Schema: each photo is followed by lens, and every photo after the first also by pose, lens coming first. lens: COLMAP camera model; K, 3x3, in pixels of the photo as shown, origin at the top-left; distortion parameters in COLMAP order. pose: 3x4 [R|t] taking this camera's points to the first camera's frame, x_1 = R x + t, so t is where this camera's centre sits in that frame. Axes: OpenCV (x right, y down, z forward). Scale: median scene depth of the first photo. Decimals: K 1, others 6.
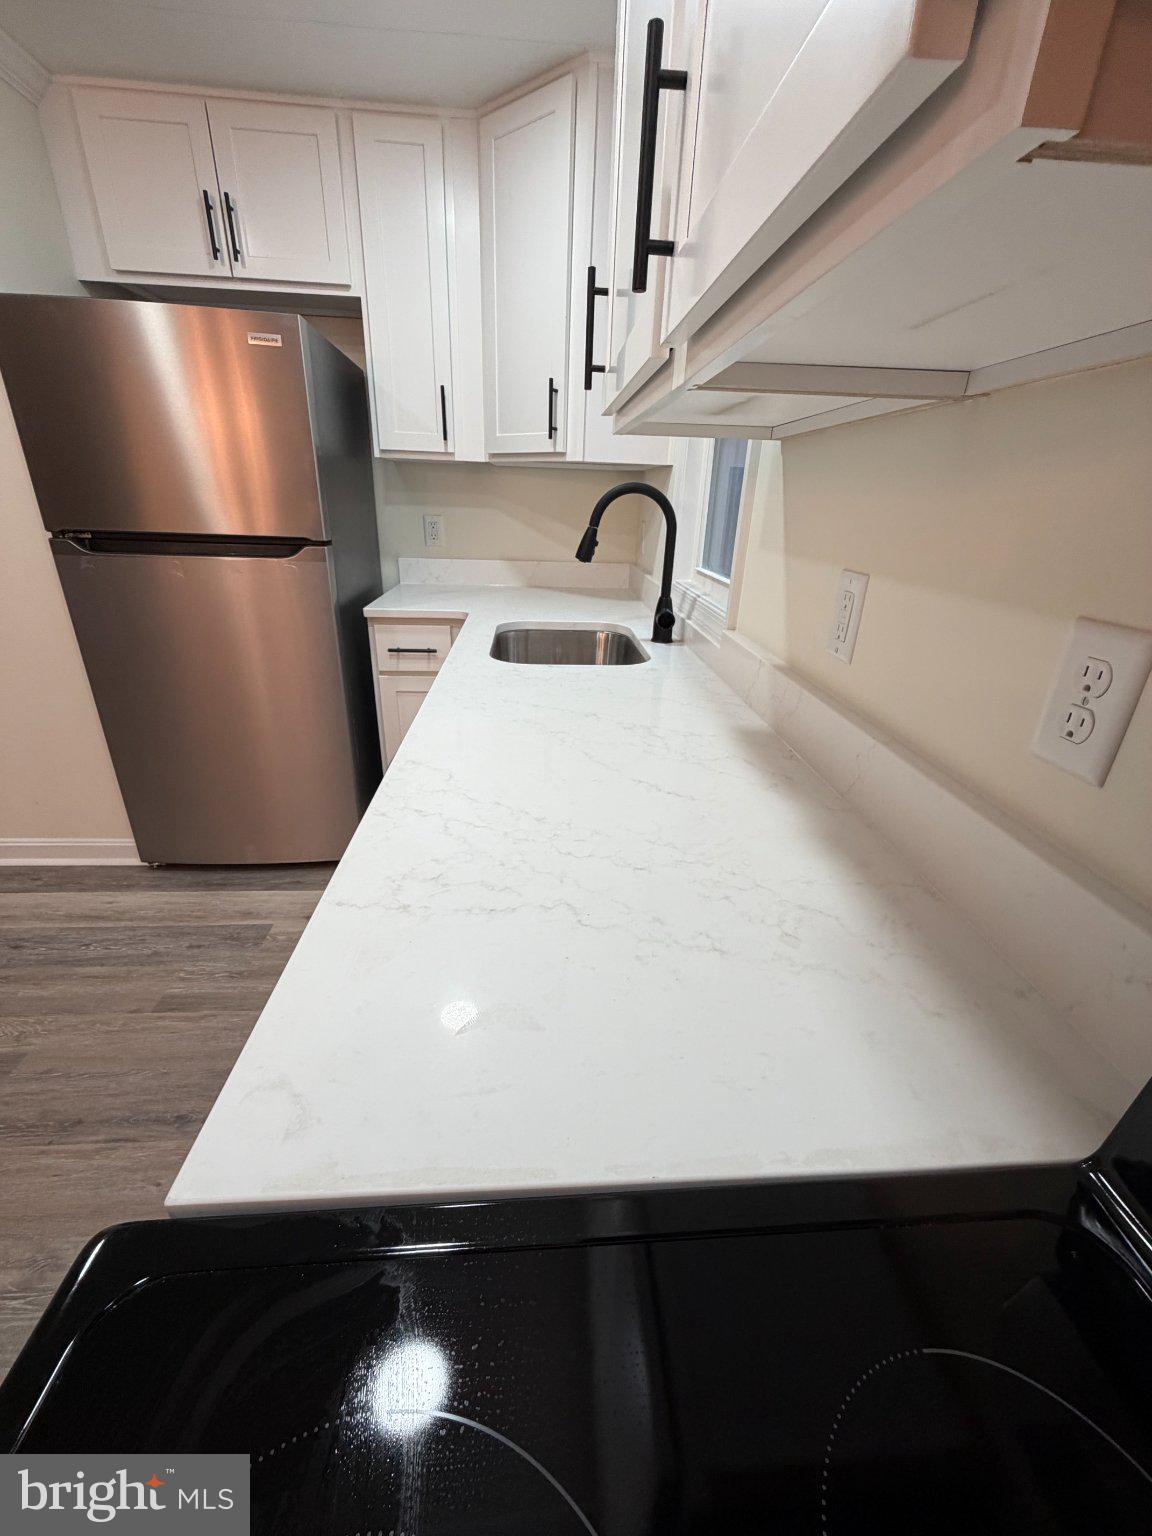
lens RADIAL K [[612.2, 0, 582.5], [0, 612.2, 769.4], [0, 0, 1]] dist [-0.002951, 0.000828]
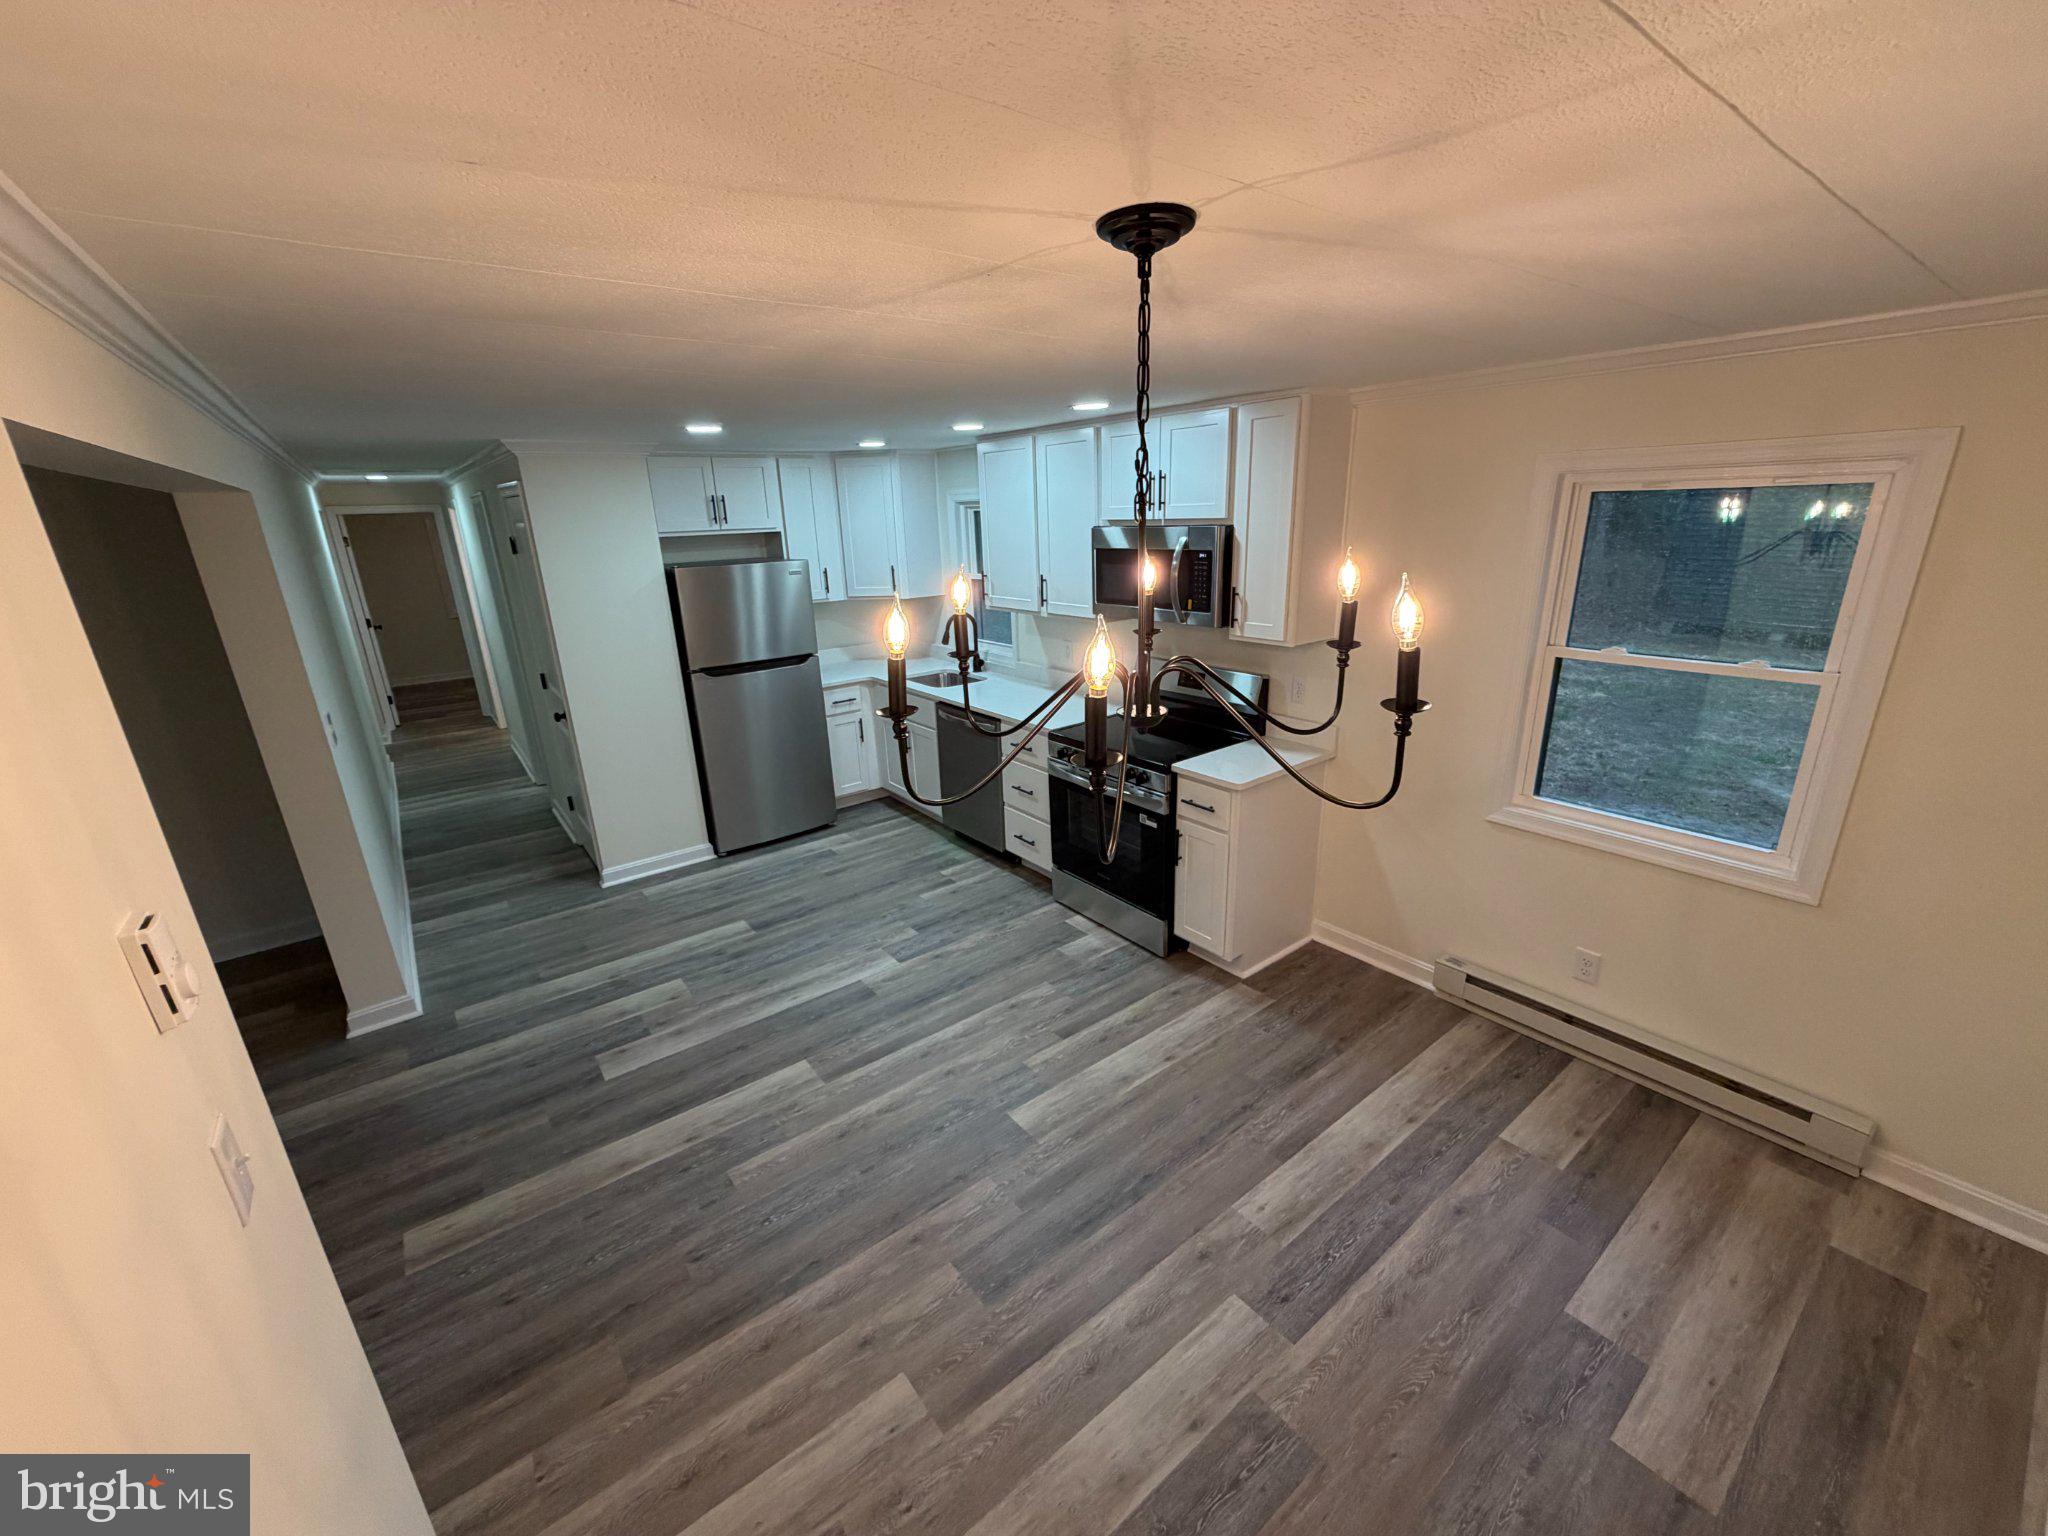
lens RADIAL K [[816.2, 0, 1029.0], [0, 816.2, 776.0], [0, 0, 1]] dist [-0.002951, 0.000828]
pose [[0.831861, -0.235071, 0.502741, -1.227958], [0.281659, 0.959355, -0.017474, 0.255477], [-0.478200, 0.156138, 0.864260, -1.554512]]
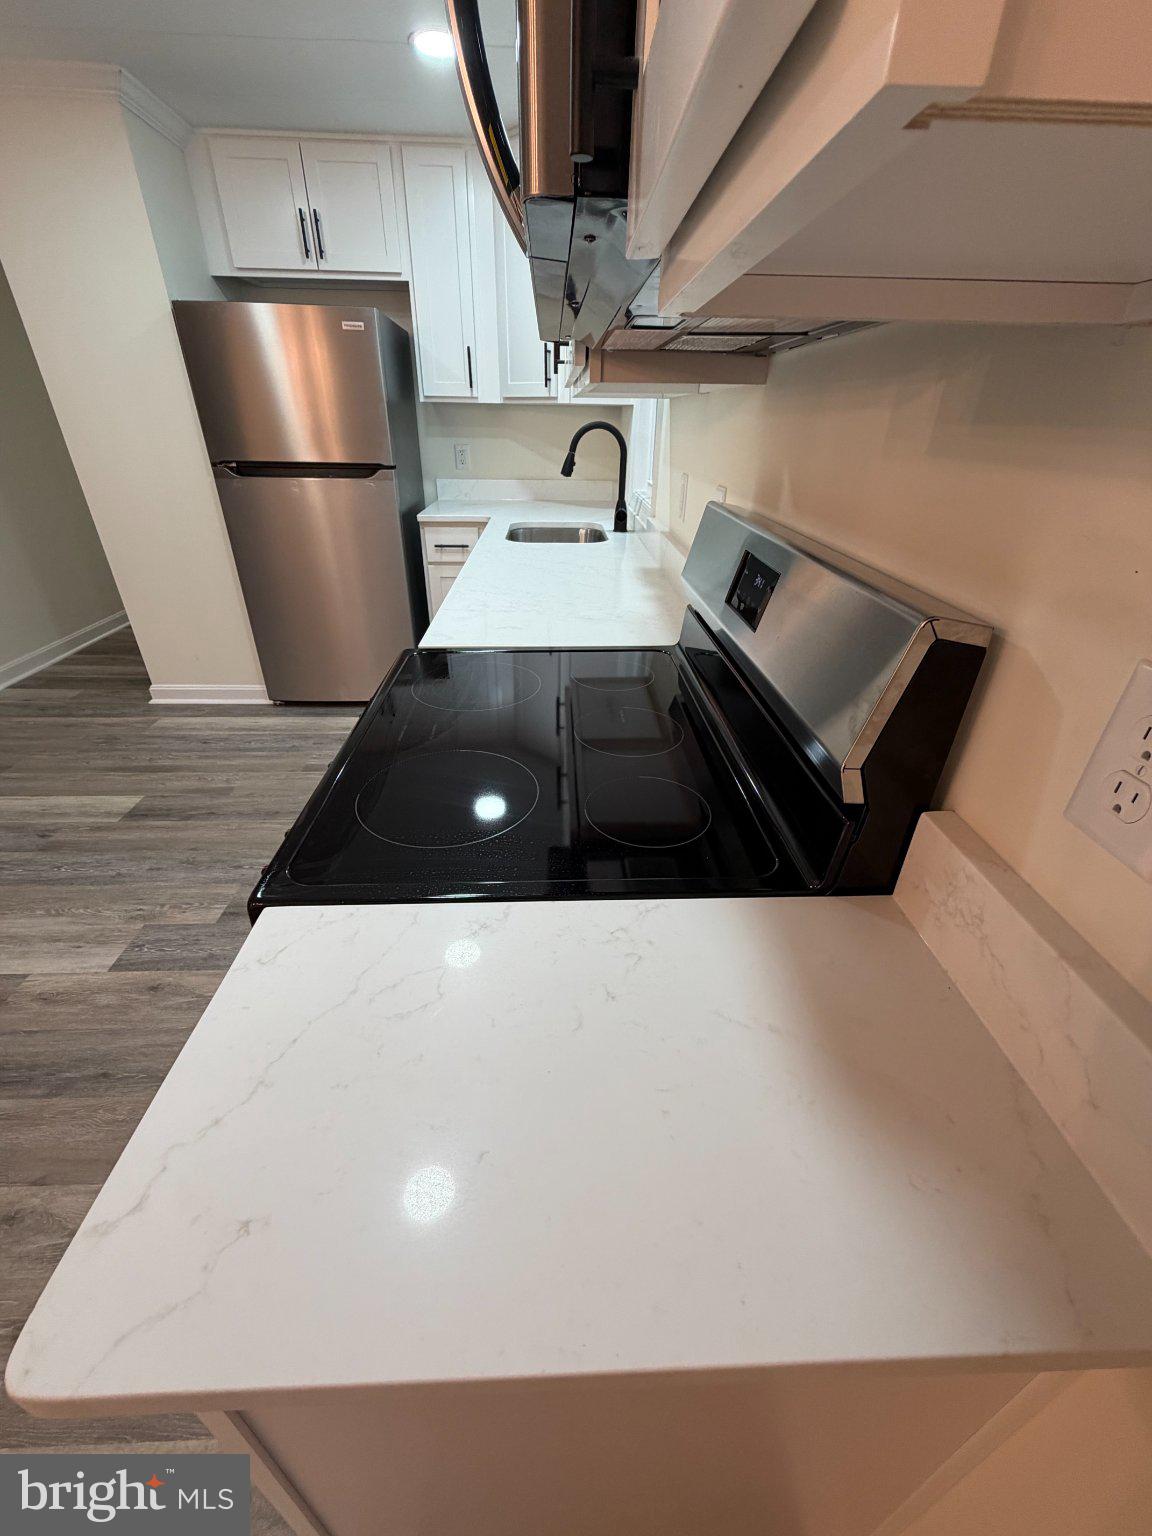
lens RADIAL K [[612.2, 0, 581.4], [0, 612.2, 770.2], [0, 0, 1]] dist [-0.002951, 0.000828]
pose [[0.999352, -0.000369, -0.036004, 0.078641], [0.004079, 0.994672, 0.103011, 0.191207], [0.035774, -0.103092, 0.994028, -0.485161]]
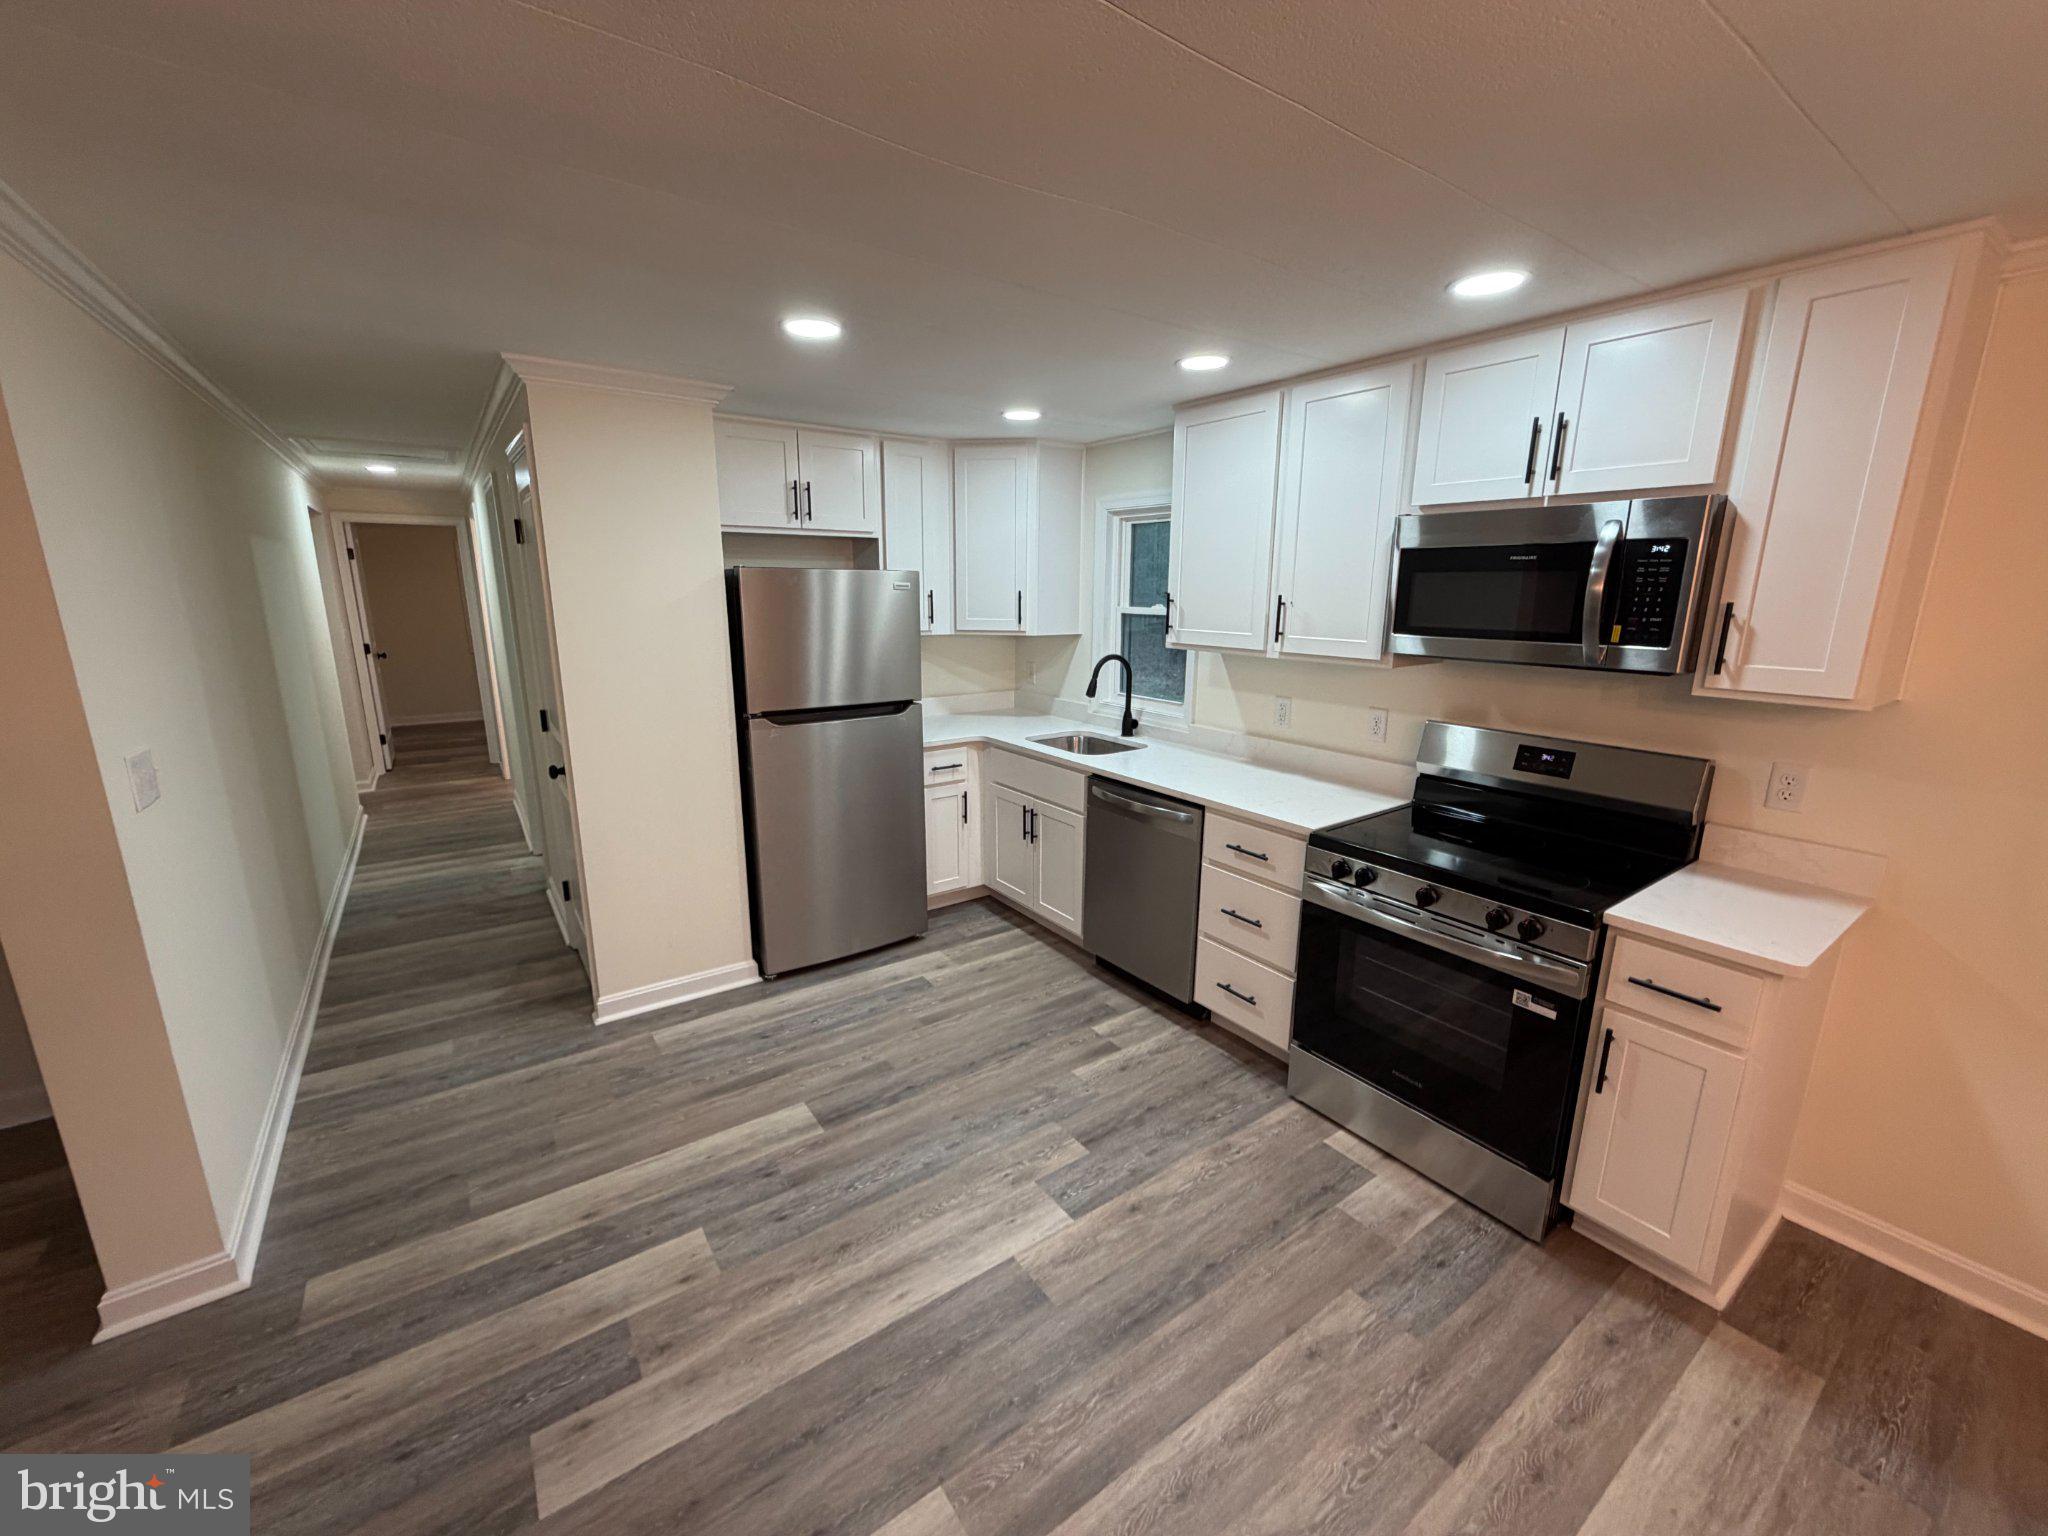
lens RADIAL K [[816.2, 0, 1026.2], [0, 816.2, 771.5], [0, 0, 1]] dist [-0.002951, 0.000828]
pose [[0.856119, -0.149049, 0.494818, -1.137468], [0.233486, 0.965764, -0.113063, 0.074414], [-0.461026, 0.212329, 0.861610, -0.749296]]
